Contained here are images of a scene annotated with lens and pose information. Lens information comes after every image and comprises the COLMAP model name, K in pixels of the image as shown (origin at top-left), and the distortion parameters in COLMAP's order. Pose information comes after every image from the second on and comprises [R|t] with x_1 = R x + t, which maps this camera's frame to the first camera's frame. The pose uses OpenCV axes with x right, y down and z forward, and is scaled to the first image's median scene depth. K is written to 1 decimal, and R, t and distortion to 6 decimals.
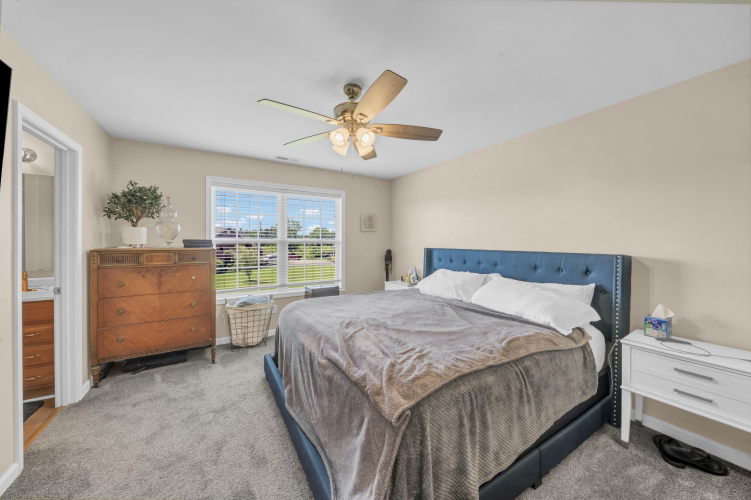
lens RADIAL K [[262.5, 0, 373.4], [0, 262.5, 244.4], [0, 0, 1]] dist [-0.009649, -0.000126]
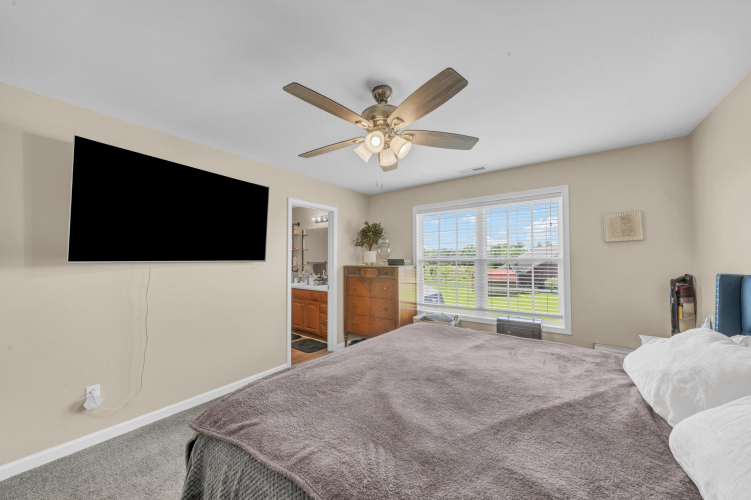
lens RADIAL K [[264.4, 0, 375.4], [0, 264.4, 253.5], [0, 0, 1]] dist [-0.006467, -0.000052]
pose [[0.361812, -0.026922, -0.931862, 0.527137], [-0.004647, 0.999518, -0.030681, -0.006237], [0.932239, 0.015432, 0.361513, 0.465406]]
